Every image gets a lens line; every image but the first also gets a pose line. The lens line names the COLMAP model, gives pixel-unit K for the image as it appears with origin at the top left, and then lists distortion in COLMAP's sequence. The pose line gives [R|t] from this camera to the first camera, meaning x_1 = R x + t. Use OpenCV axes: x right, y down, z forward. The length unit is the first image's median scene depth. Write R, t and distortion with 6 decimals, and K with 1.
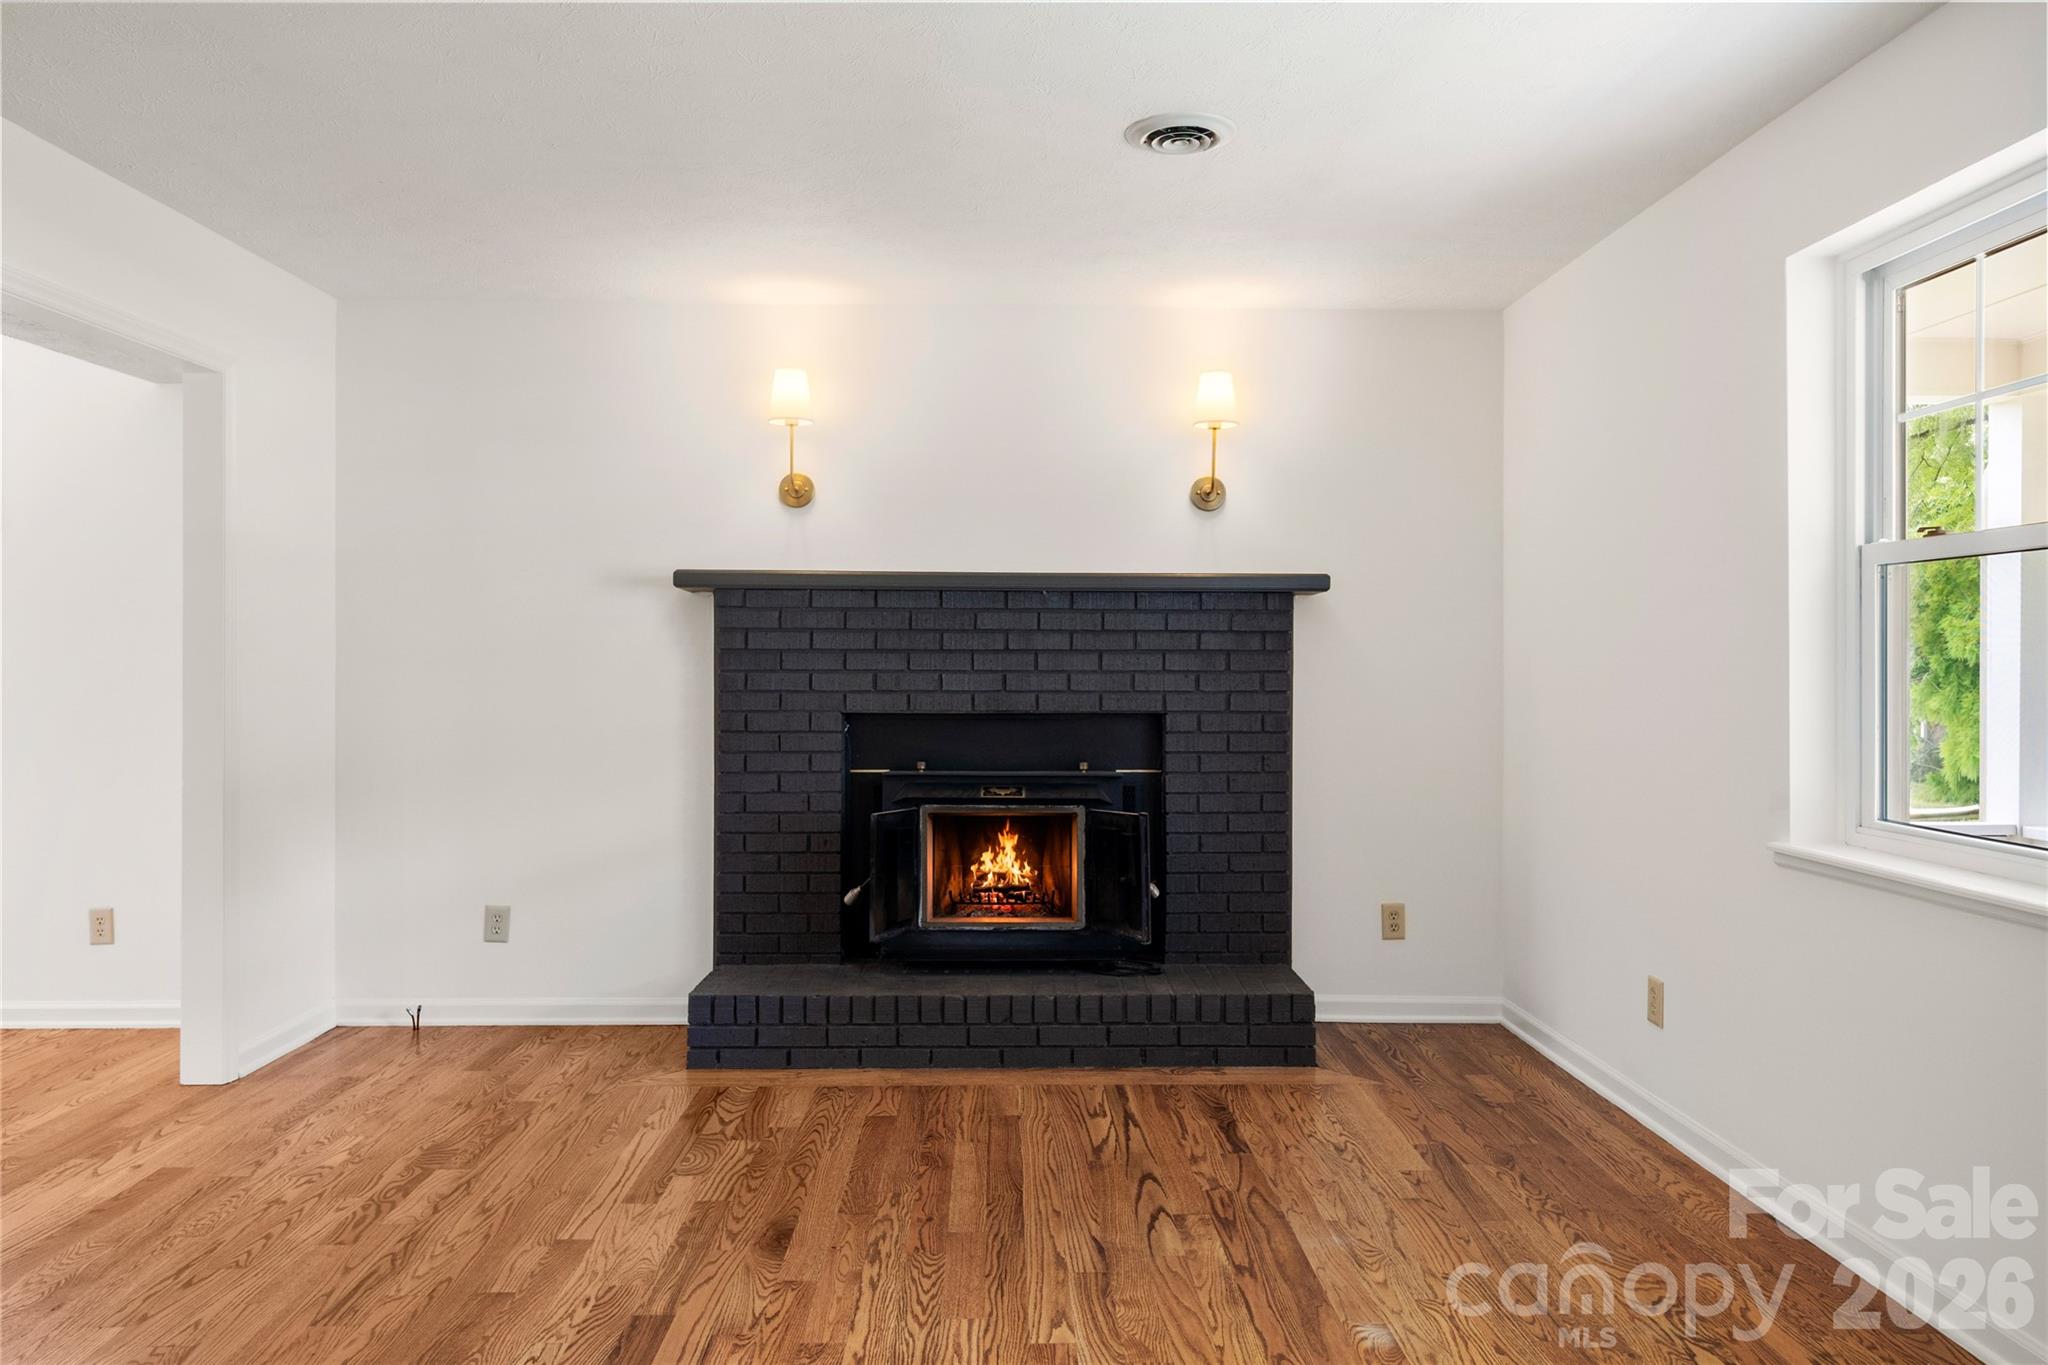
lens RADIAL K [[1388.4, 0, 1022.9], [0, 1388.4, 671.0], [0, 0, 1]] dist [0.009749, -0.003461]
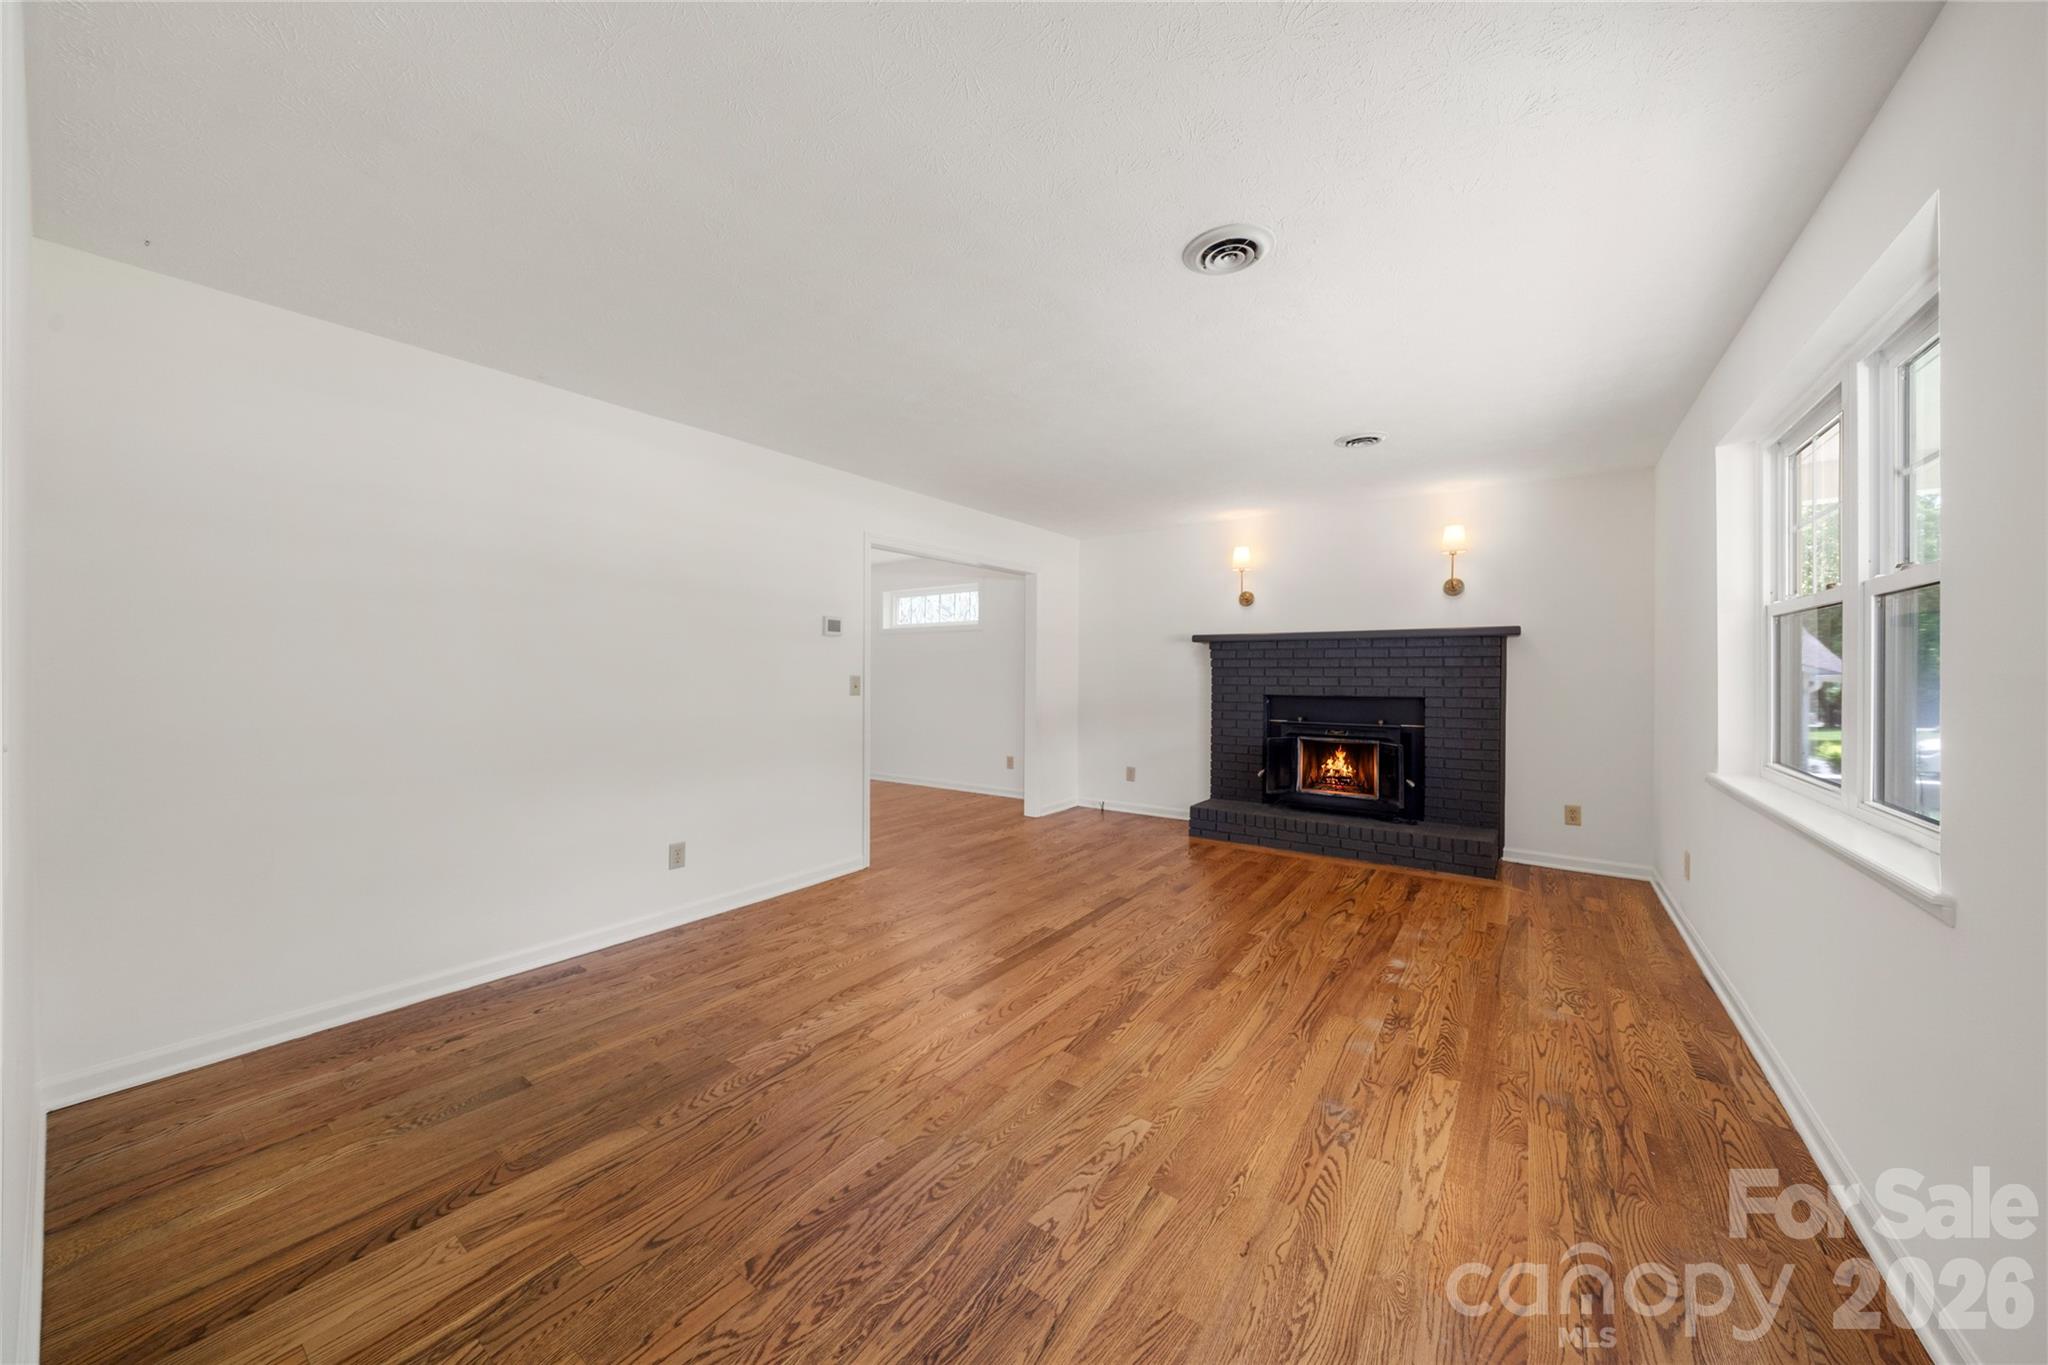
lens RADIAL K [[708.3, 0, 1010.4], [0, 708.3, 674.3], [0, 0, 1]] dist [-0.008004, 0.000129]
pose [[0.790609, 0.000612, -0.612321, 0.260053], [-0.001115, 0.999999, -0.000439, -0.002377], [0.612320, 0.001029, 0.790609, -0.183999]]
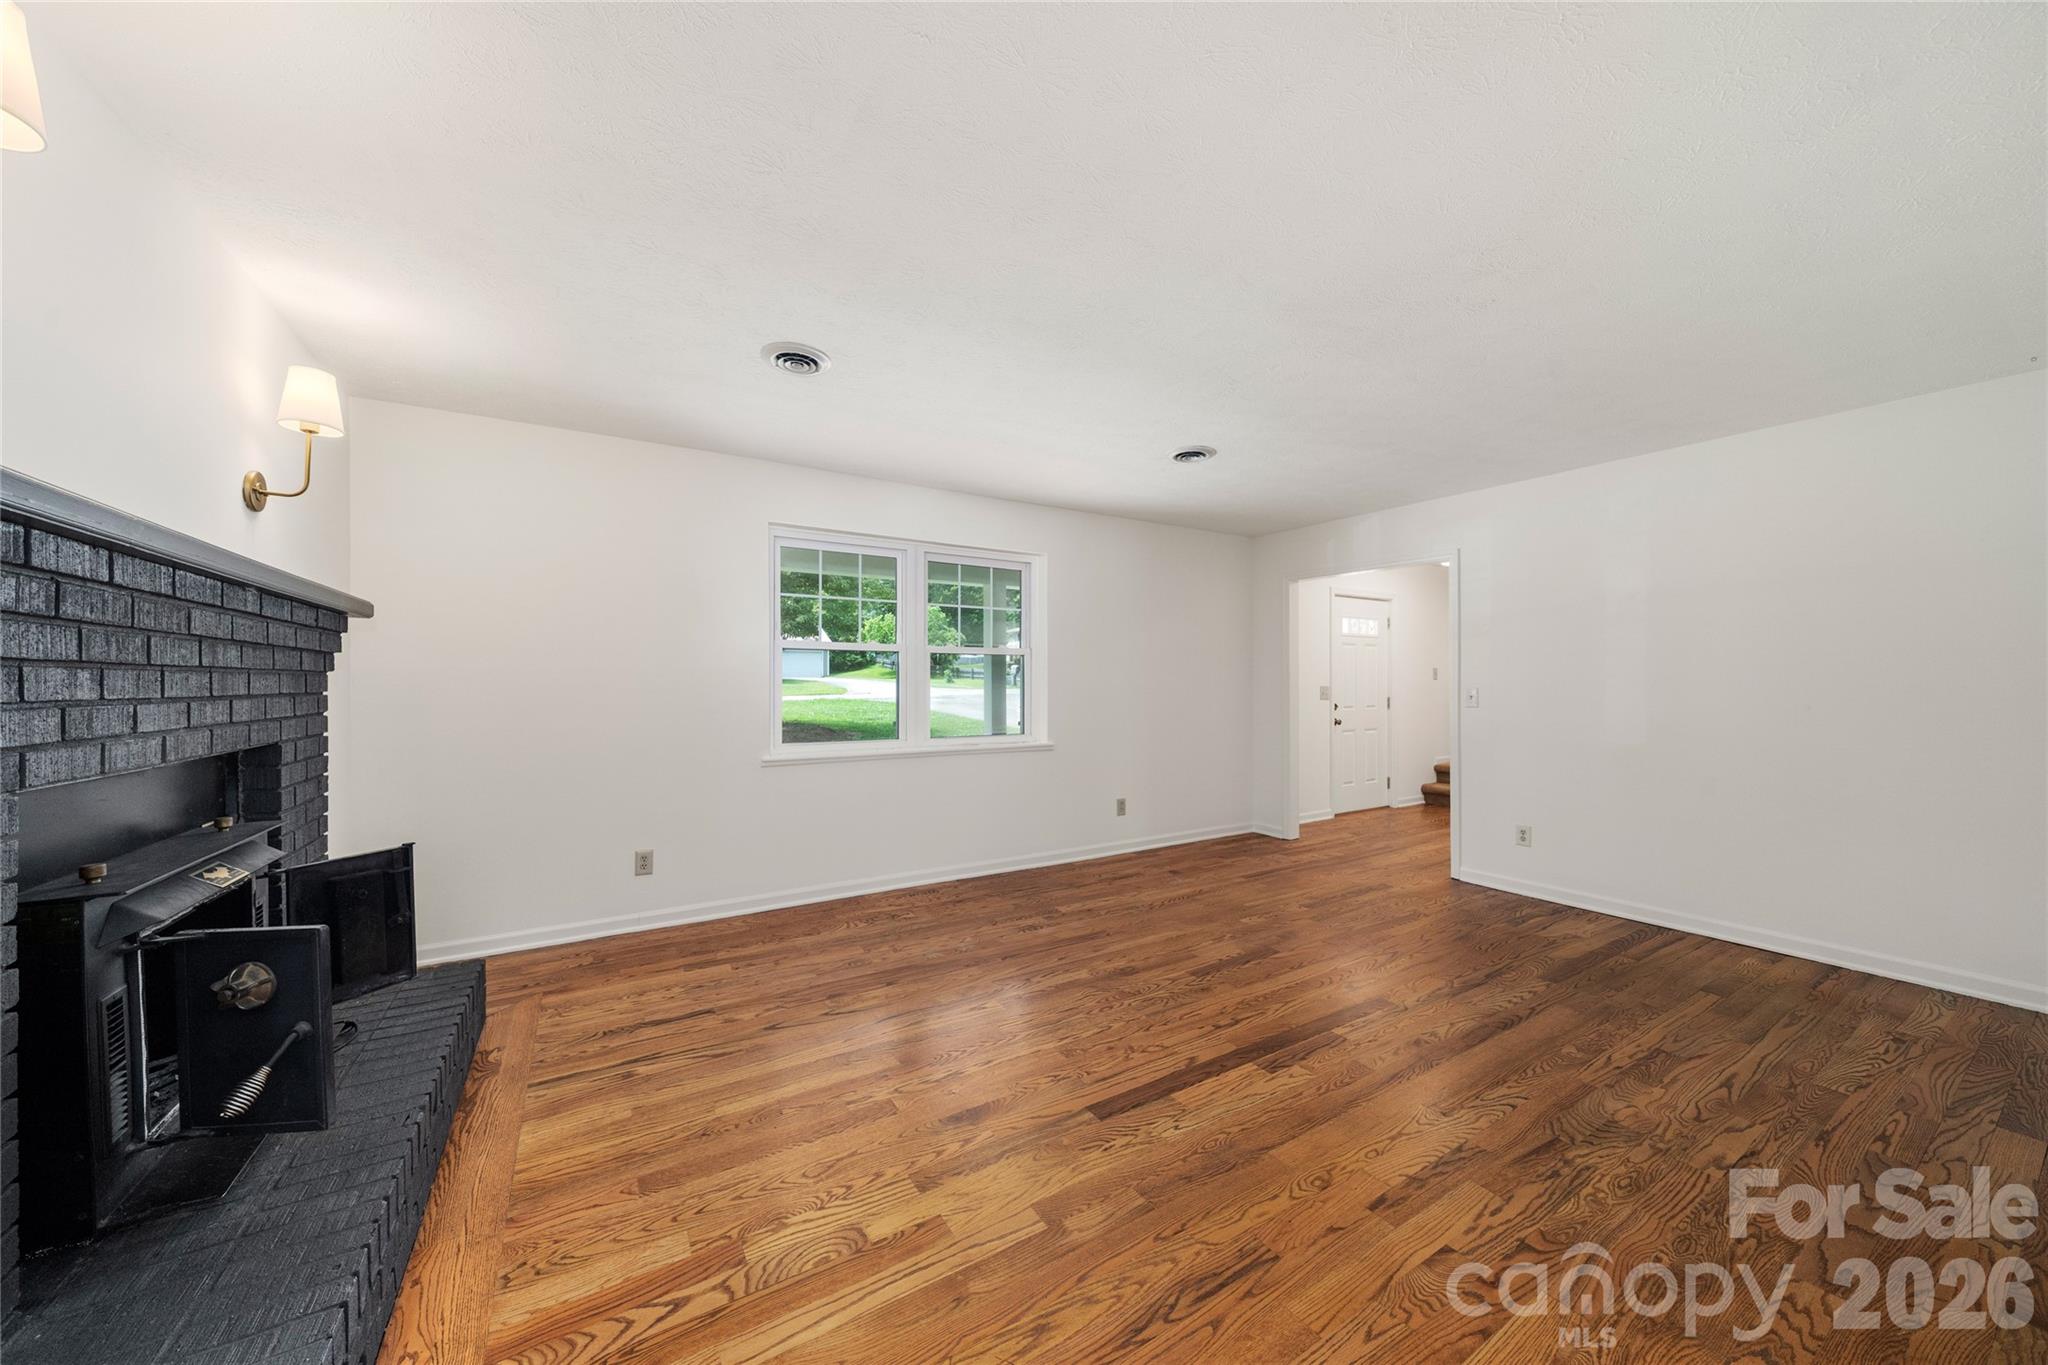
lens RADIAL K [[708.3, 0, 1023.8], [0, 708.3, 695.8], [0, 0, 1]] dist [-0.008004, 0.000129]
pose [[-0.508168, -0.016387, 0.861102, -0.512901], [0.000370, 0.999815, 0.019245, -0.007130], [-0.861258, 0.010098, -0.508068, 0.840705]]
